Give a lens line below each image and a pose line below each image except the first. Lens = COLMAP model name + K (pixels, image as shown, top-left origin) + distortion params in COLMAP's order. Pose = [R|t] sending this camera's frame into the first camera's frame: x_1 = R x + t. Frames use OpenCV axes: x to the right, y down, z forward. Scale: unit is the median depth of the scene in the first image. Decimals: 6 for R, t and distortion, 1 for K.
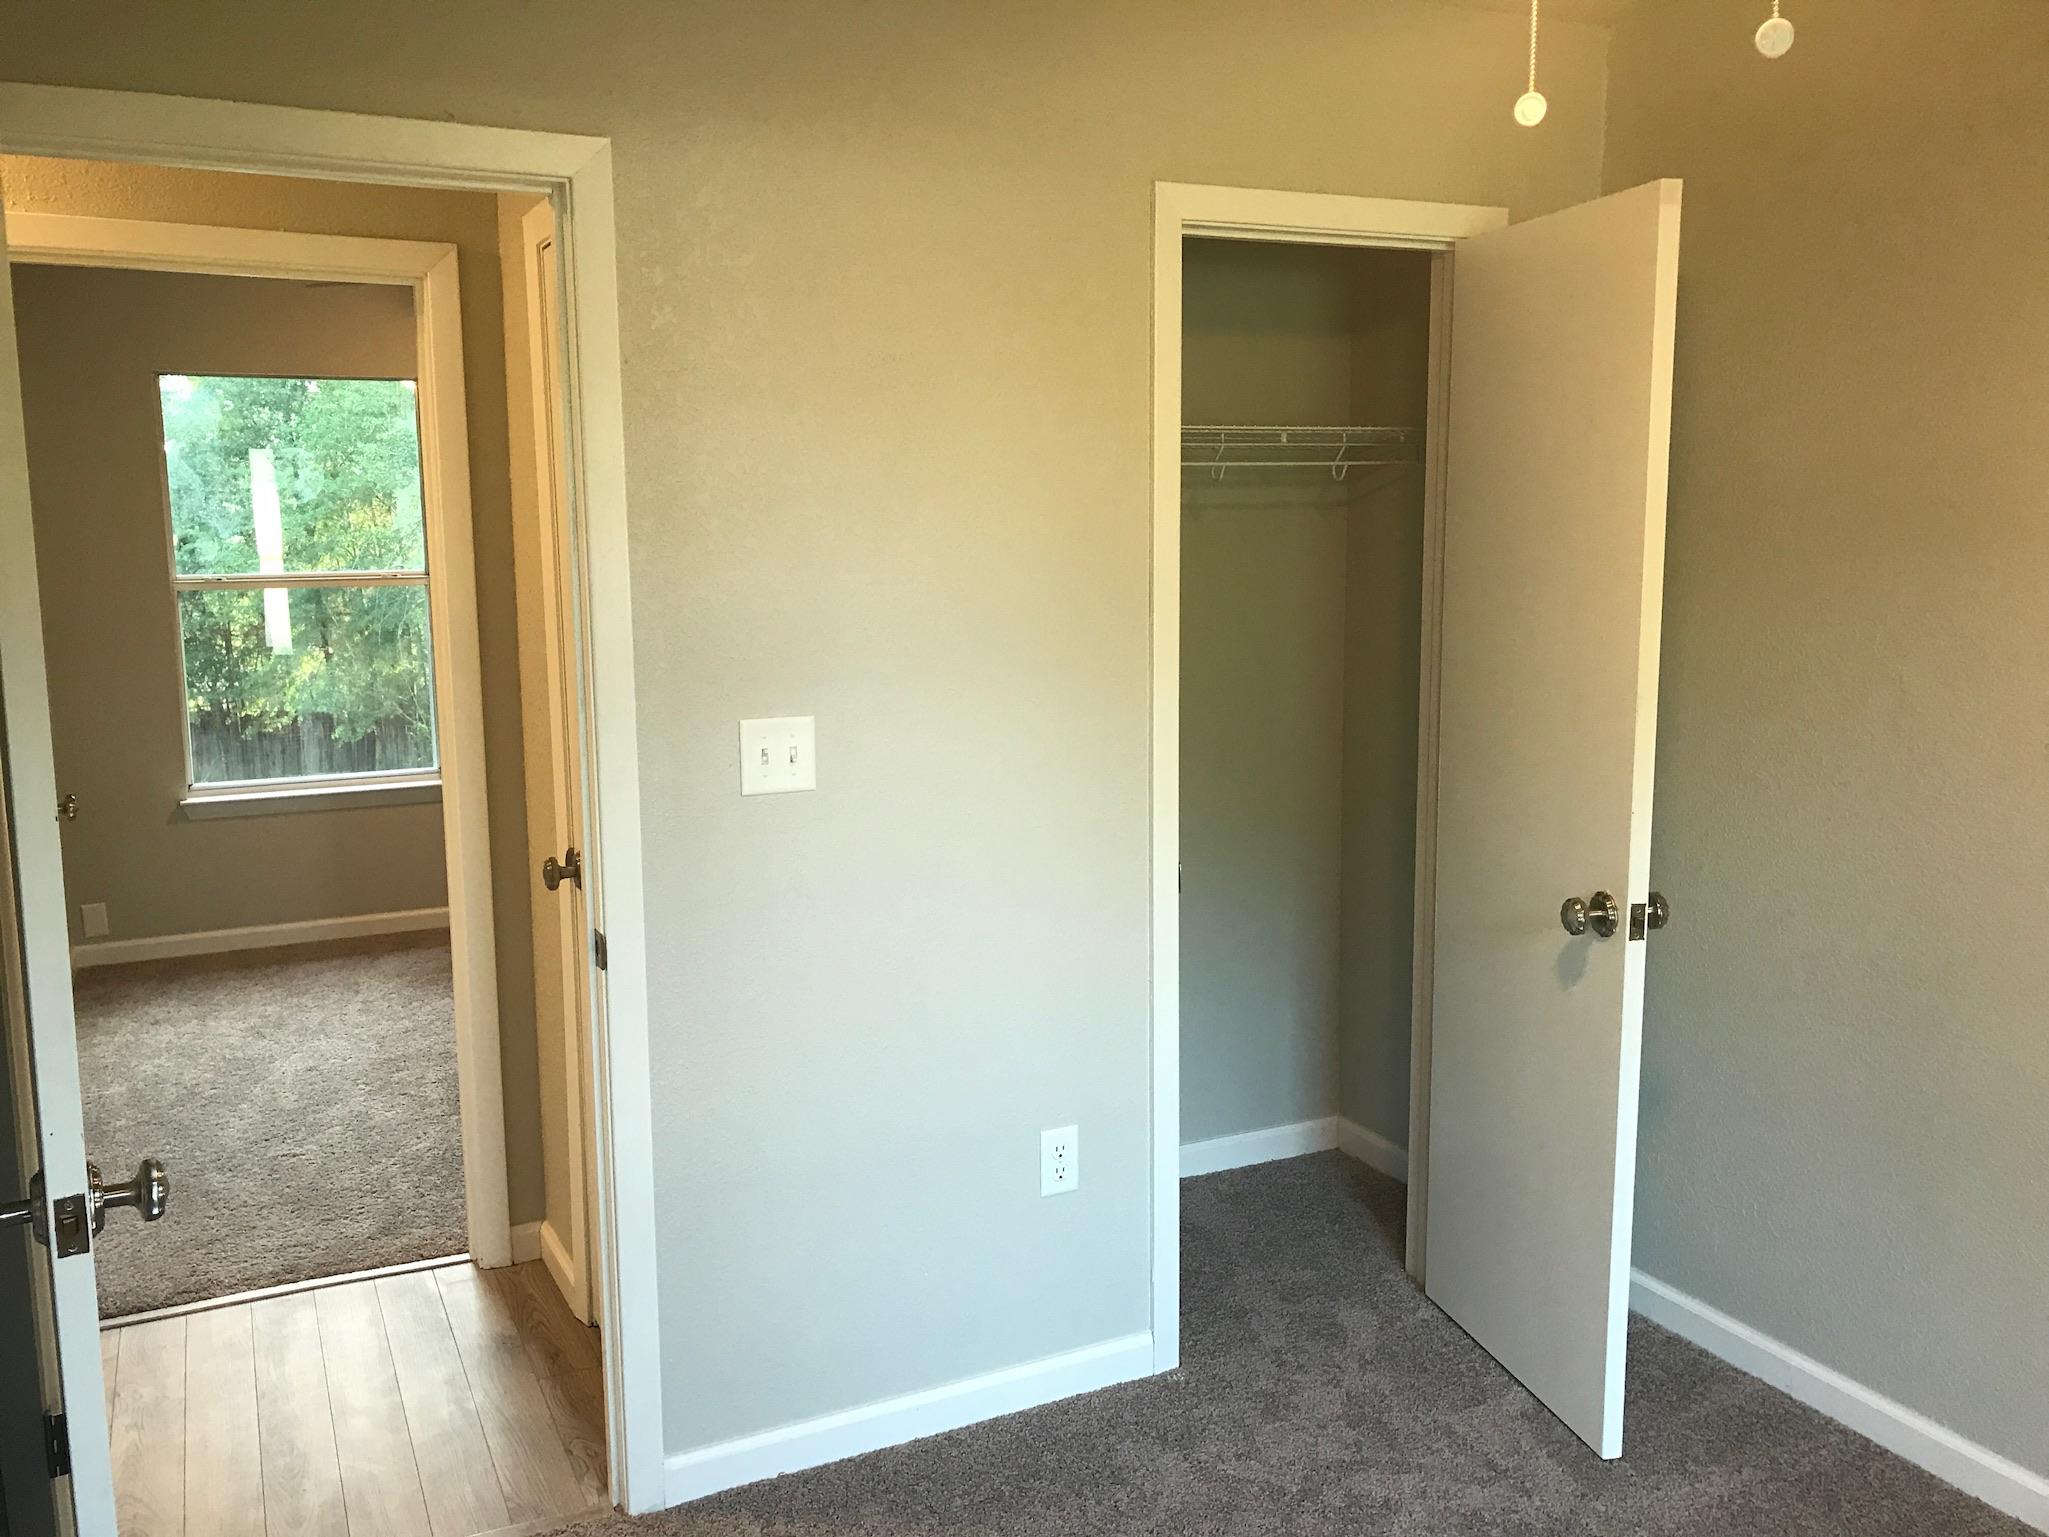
lens RADIAL K [[1689.4, 0, 1021.1], [0, 1689.4, 759.8], [0, 0, 1]] dist [0.025055, 0.010146]
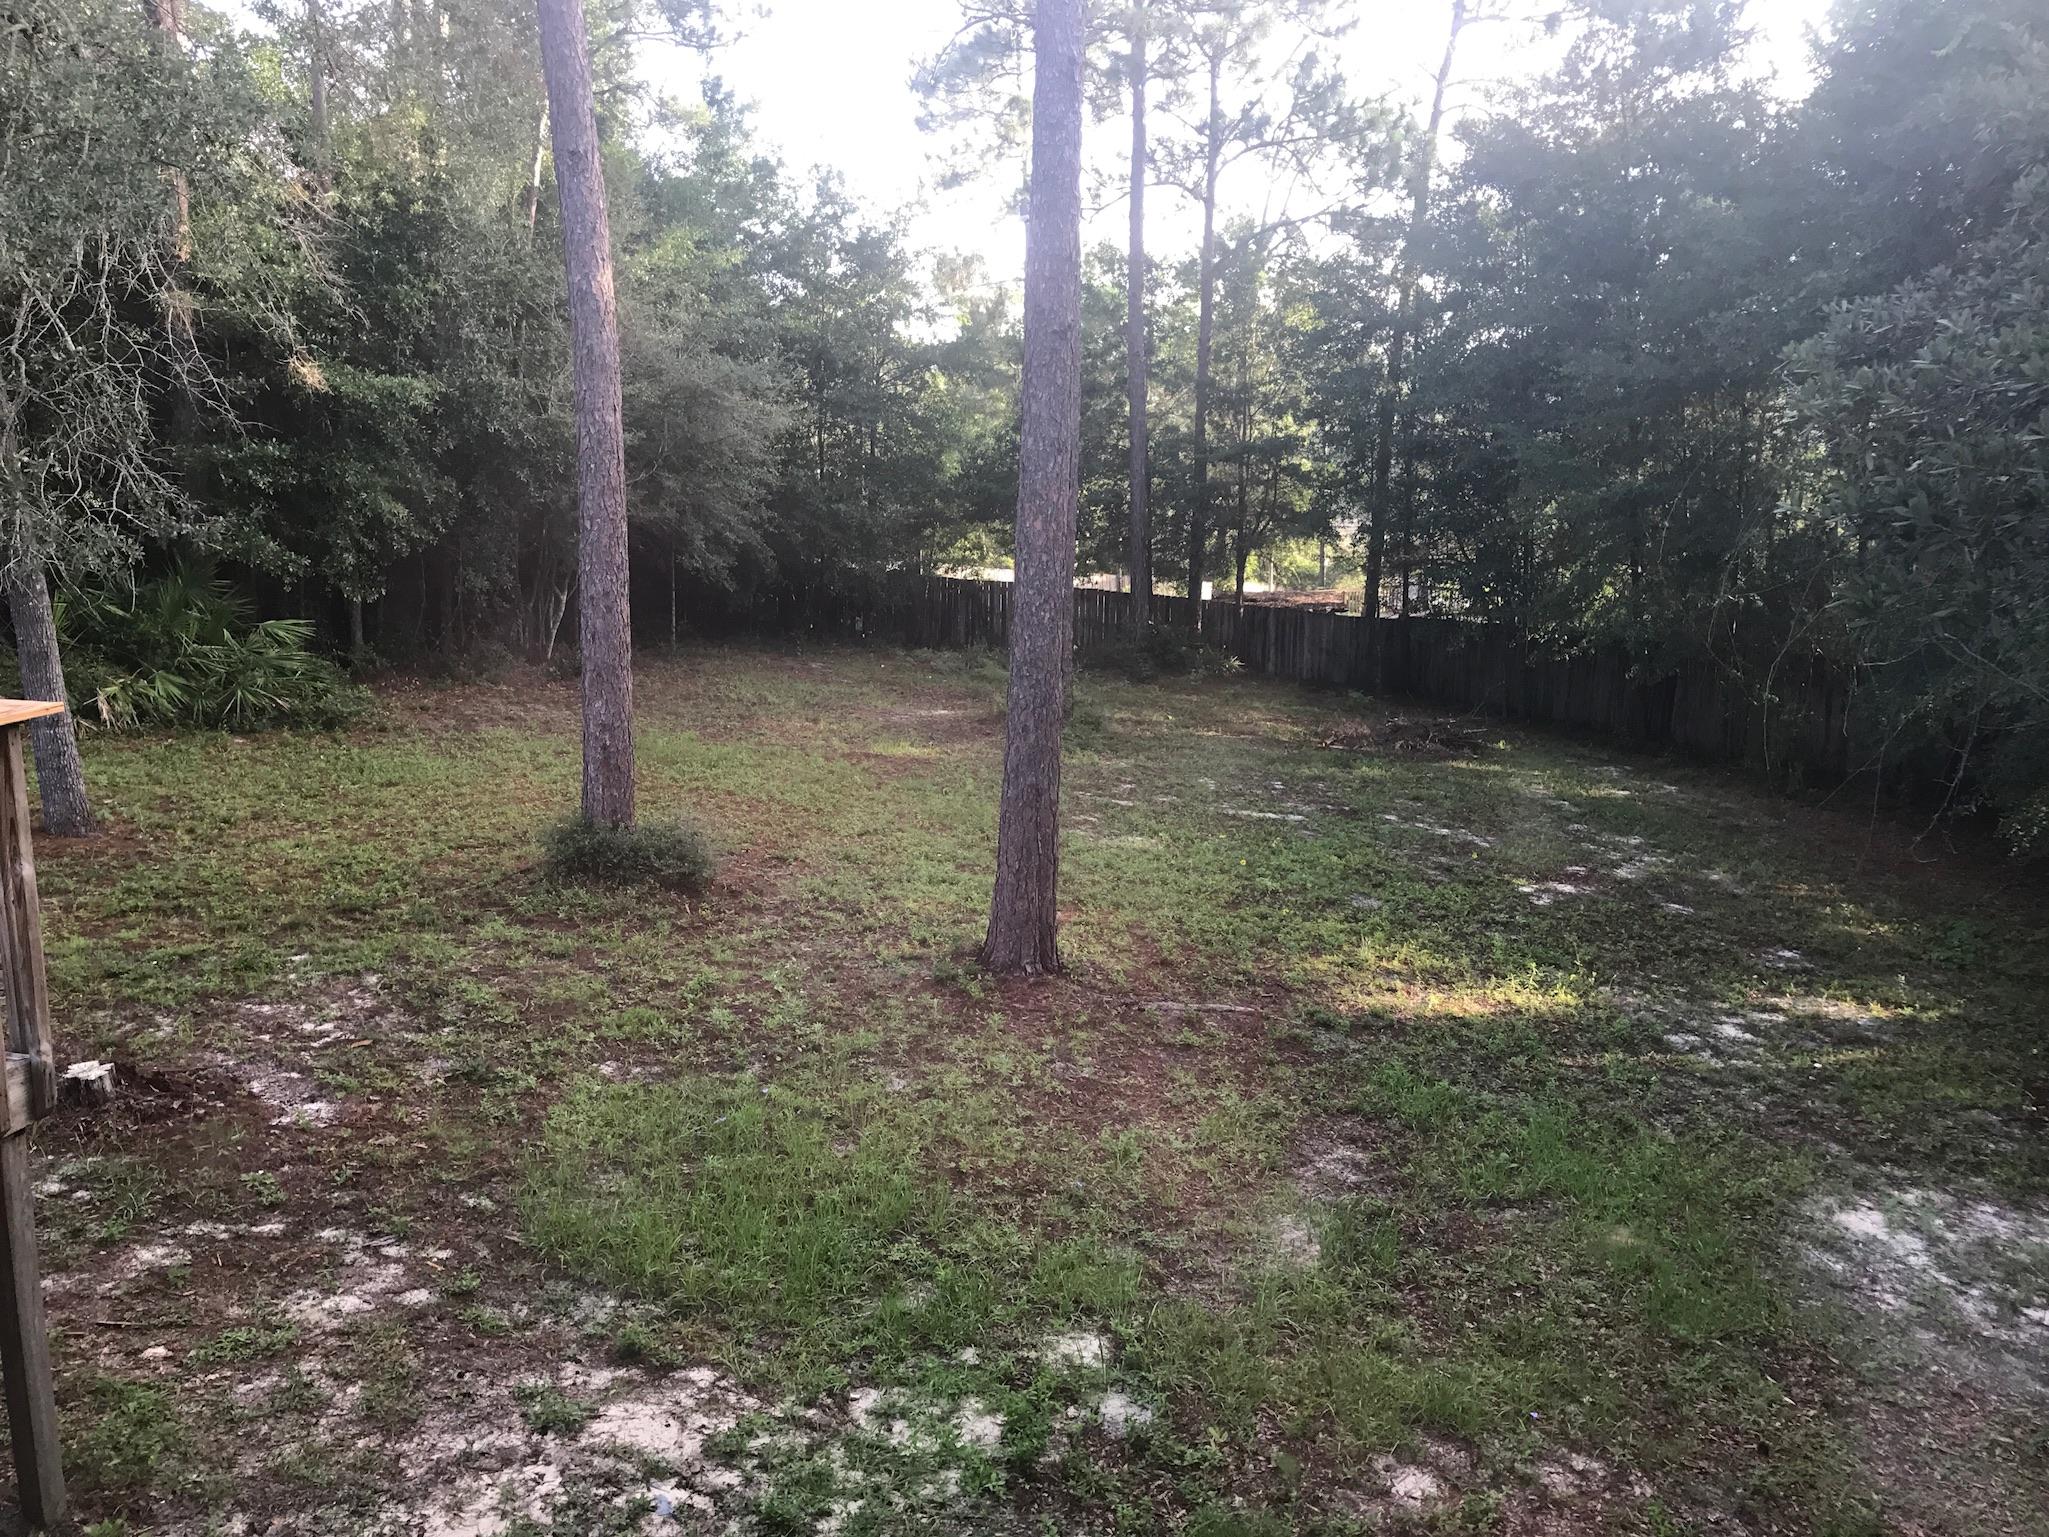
lens RADIAL K [[1689.4, 0, 1021.1], [0, 1689.4, 759.8], [0, 0, 1]] dist [0.025055, 0.010146]
pose [[0.740815, 0.142602, -0.656398, -0.074042], [-0.103525, 0.989769, 0.098188, -0.024075], [0.663684, -0.004786, 0.747998, 0.181448]]
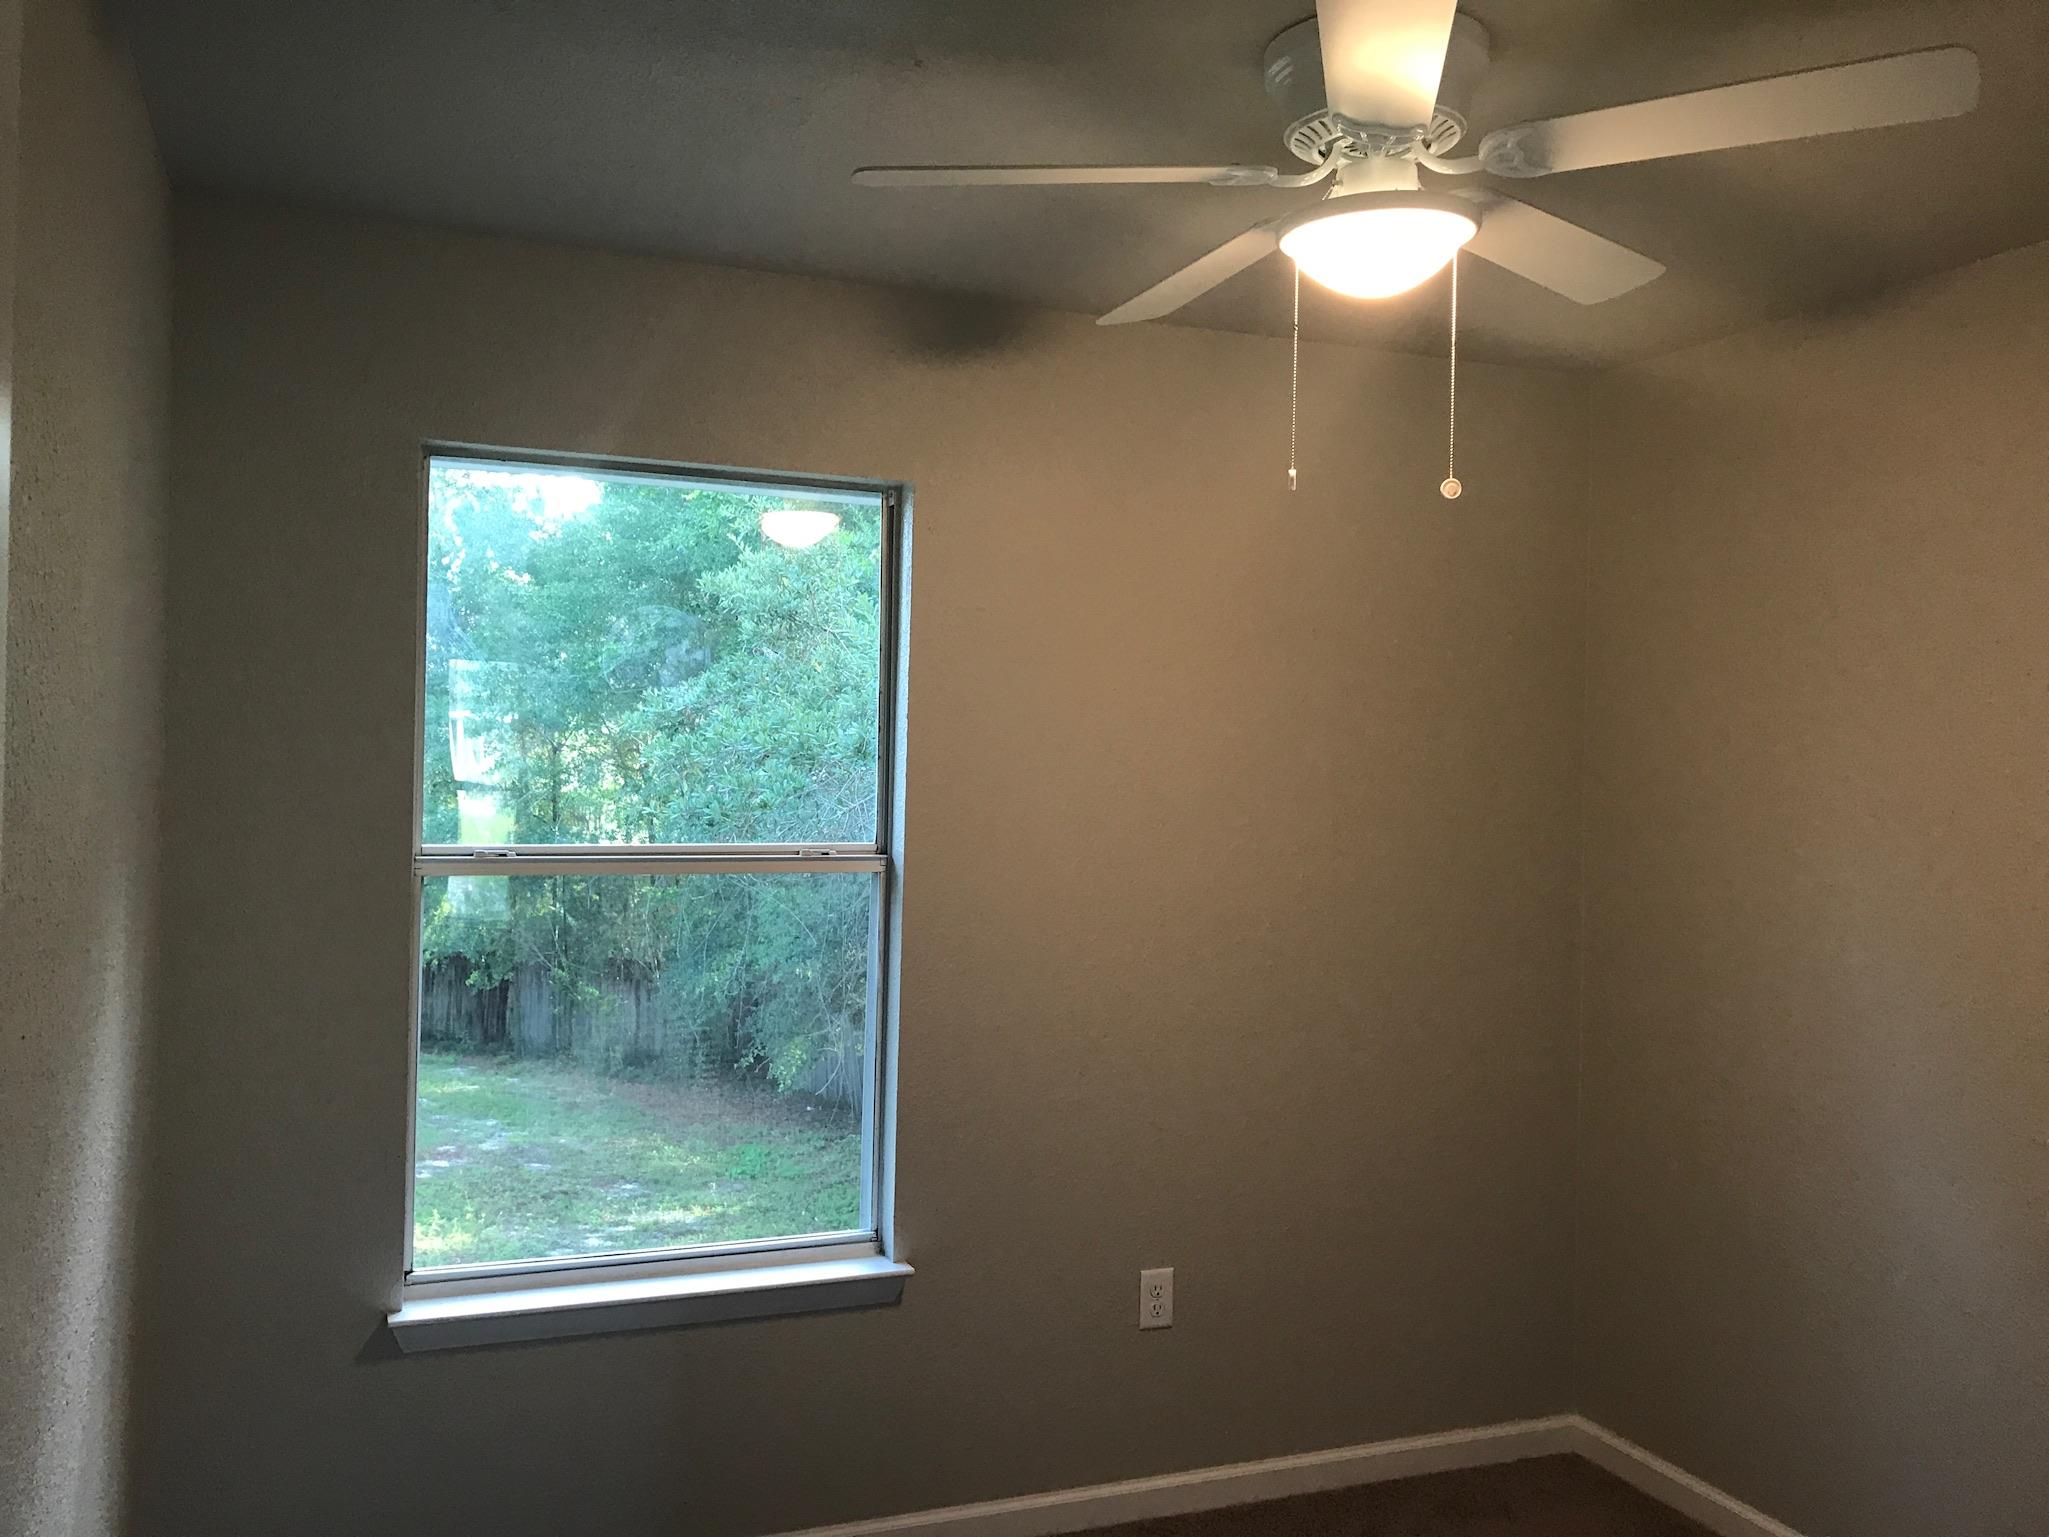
lens RADIAL K [[1689.4, 0, 1021.1], [0, 1689.4, 759.8], [0, 0, 1]] dist [0.025055, 0.010146]
pose [[0.997681, 0.029416, -0.061379, -0.055347], [-0.037982, 0.988930, -0.143437, -0.012957], [0.056480, 0.145436, 0.987754, 0.097568]]
